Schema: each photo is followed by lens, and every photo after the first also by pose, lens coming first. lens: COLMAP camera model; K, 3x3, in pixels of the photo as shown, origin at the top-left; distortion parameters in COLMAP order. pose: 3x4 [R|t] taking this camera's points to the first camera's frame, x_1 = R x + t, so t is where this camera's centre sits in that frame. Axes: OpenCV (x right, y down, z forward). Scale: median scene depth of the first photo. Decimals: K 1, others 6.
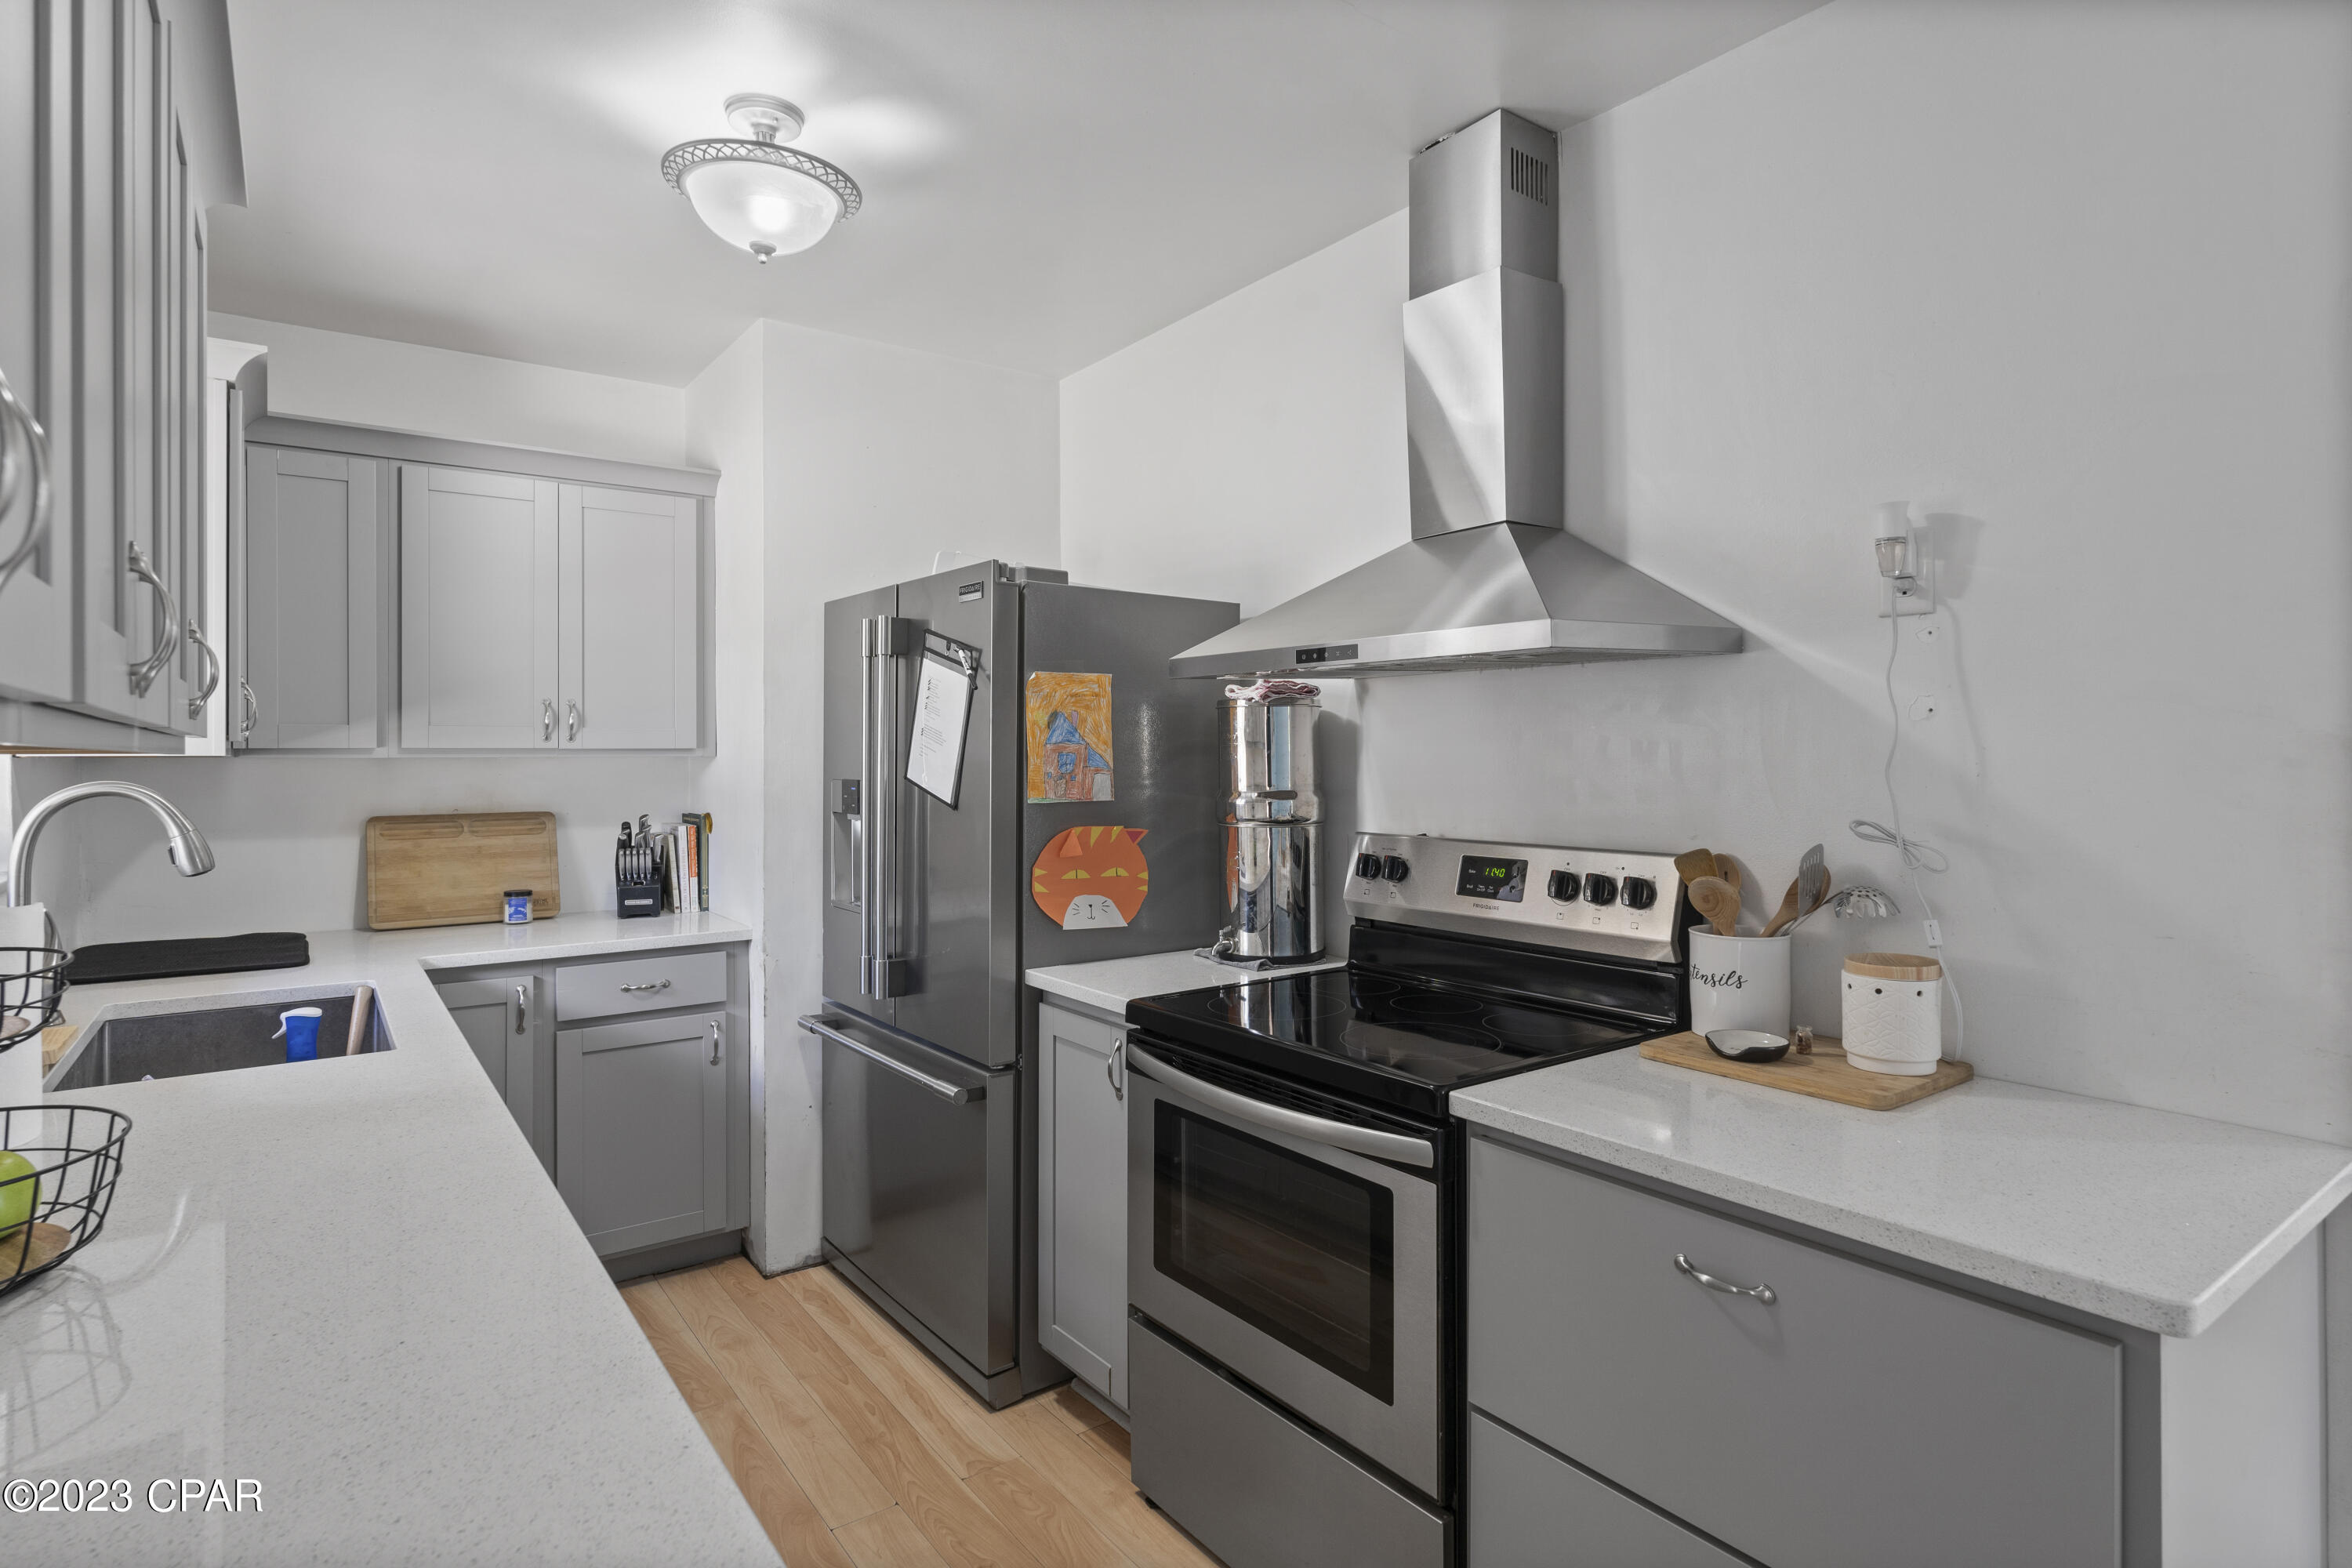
lens RADIAL K [[1209.8, 0, 1172.2], [0, 1209.8, 754.6], [0, 0, 1]] dist [-0.000984, -0.000256]
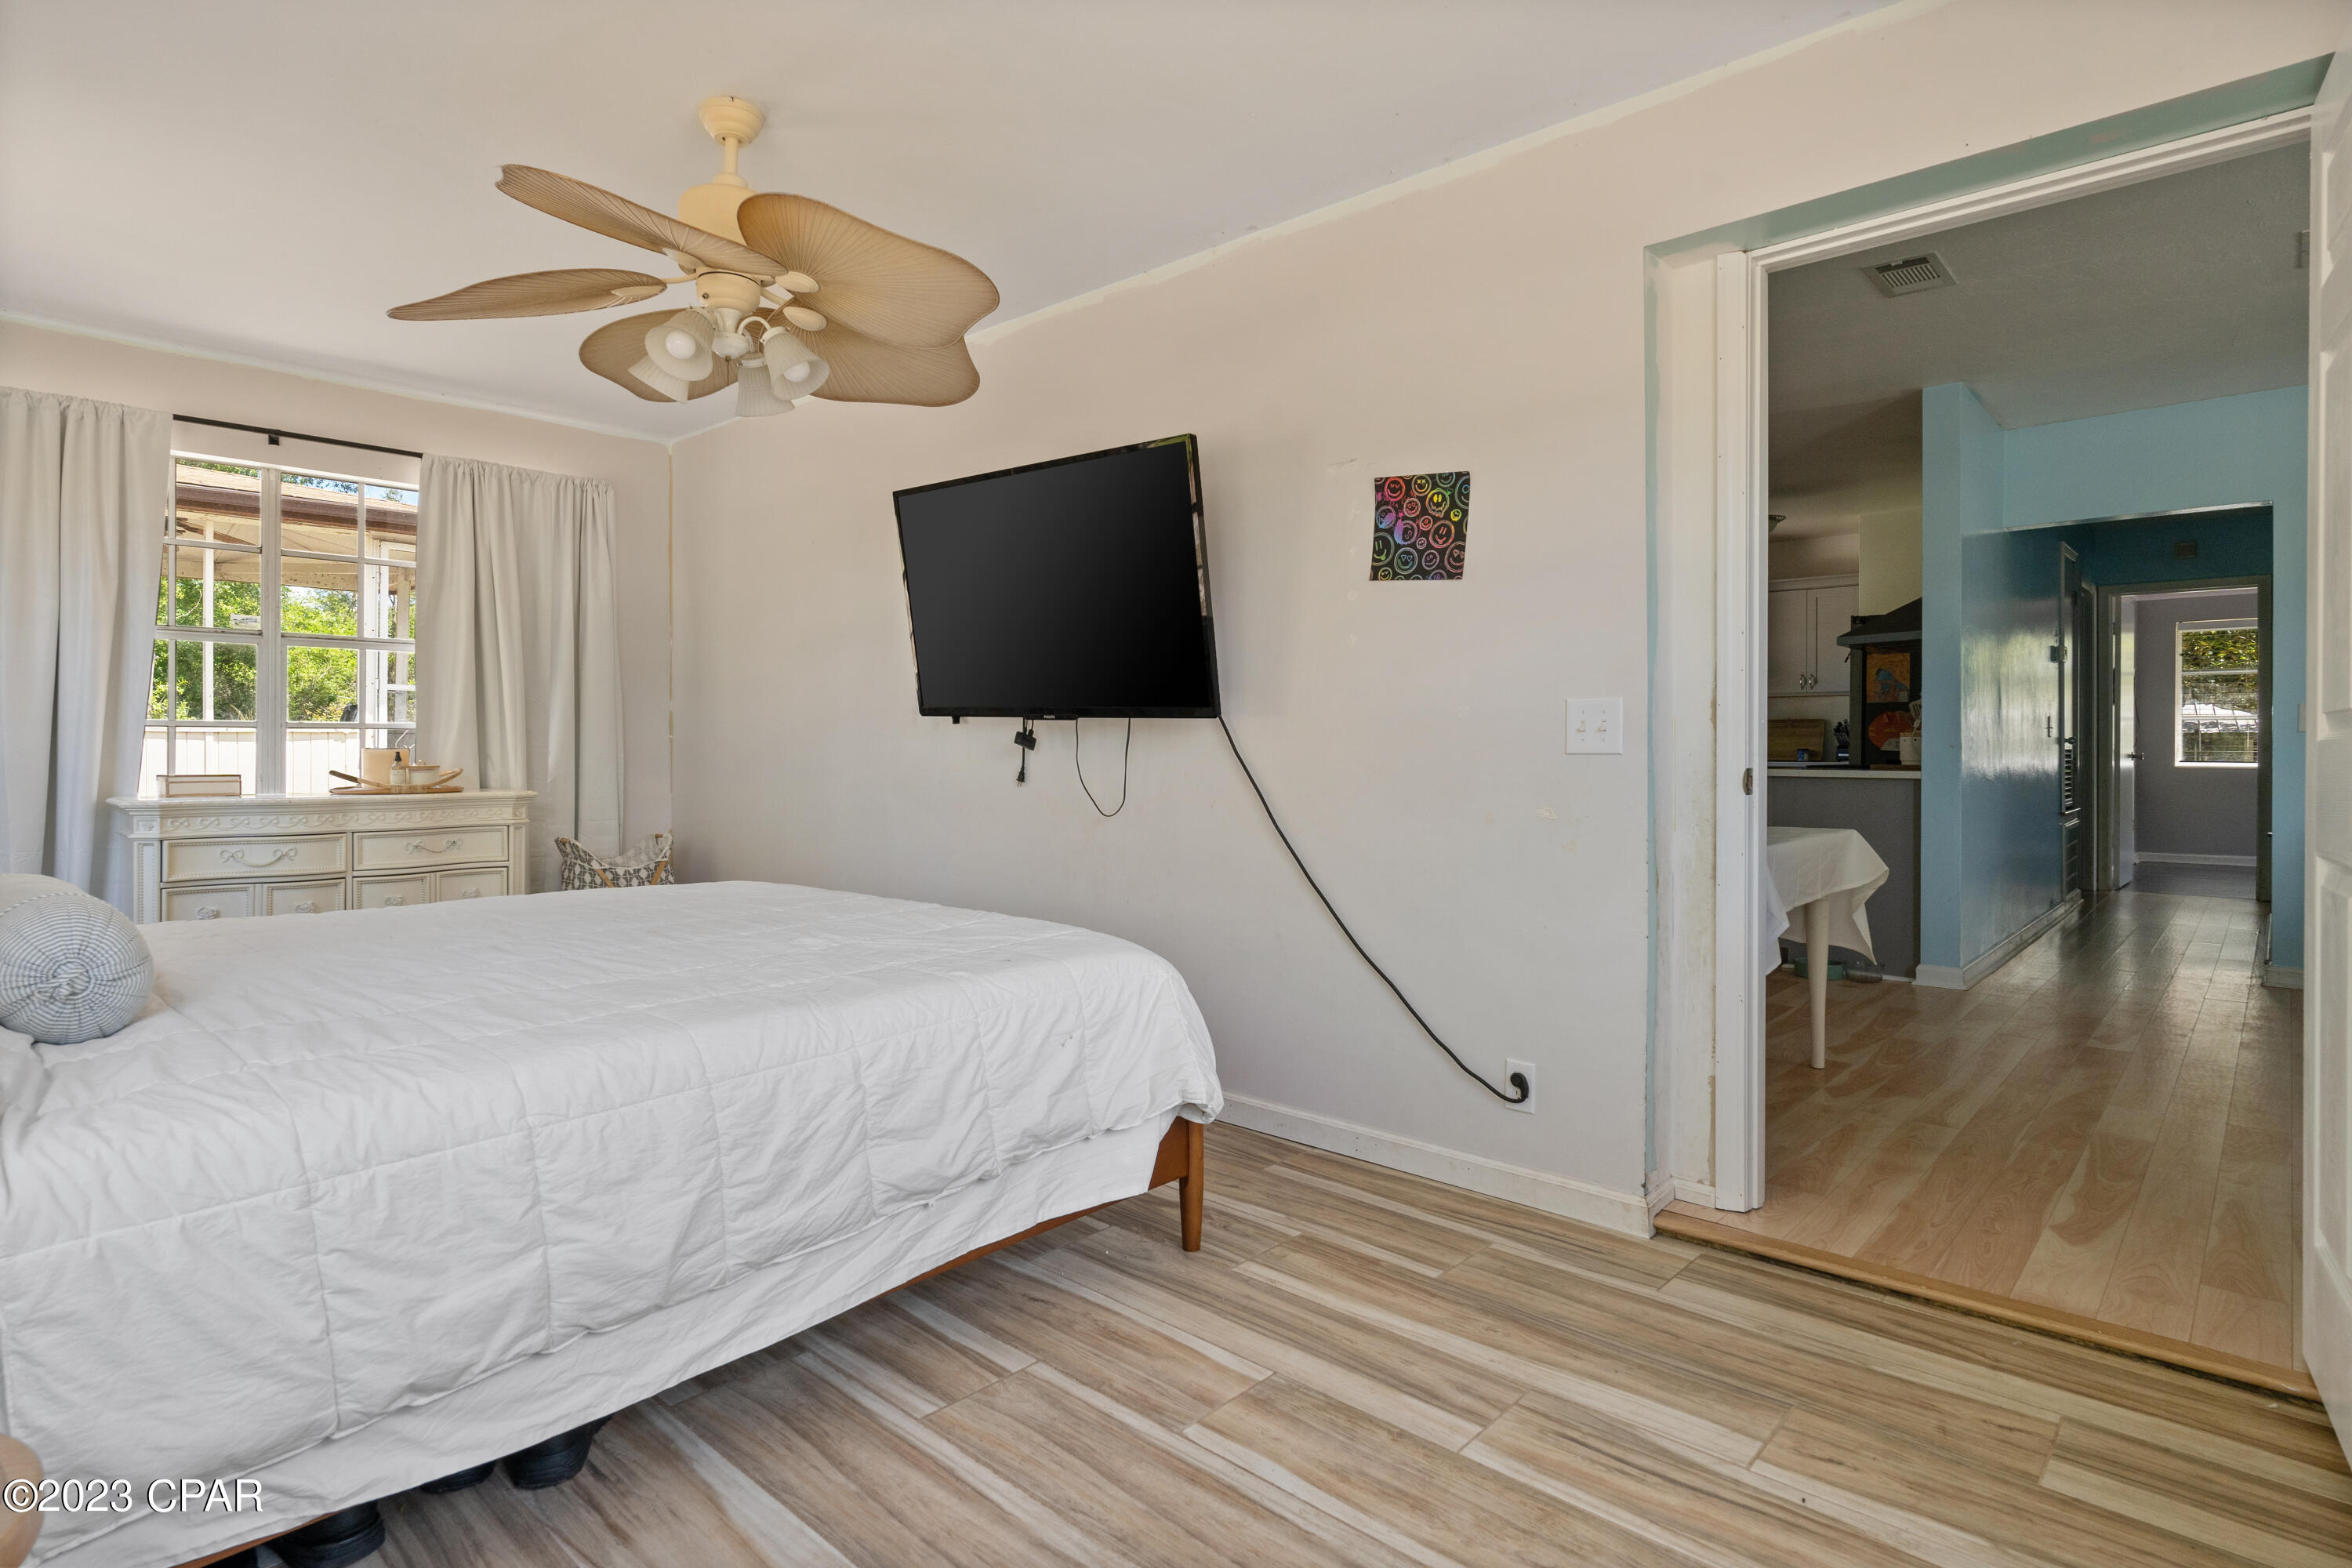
lens RADIAL K [[1206.0, 0, 1176.2], [0, 1206.0, 761.5], [0, 0, 1]] dist [-0.001828, 0.000792]
pose [[0.192283, 0.015599, -0.981216, 2.164812], [0.000688, 0.999871, 0.016031, 0.123256], [0.981339, -0.003758, 0.192247, -1.010886]]
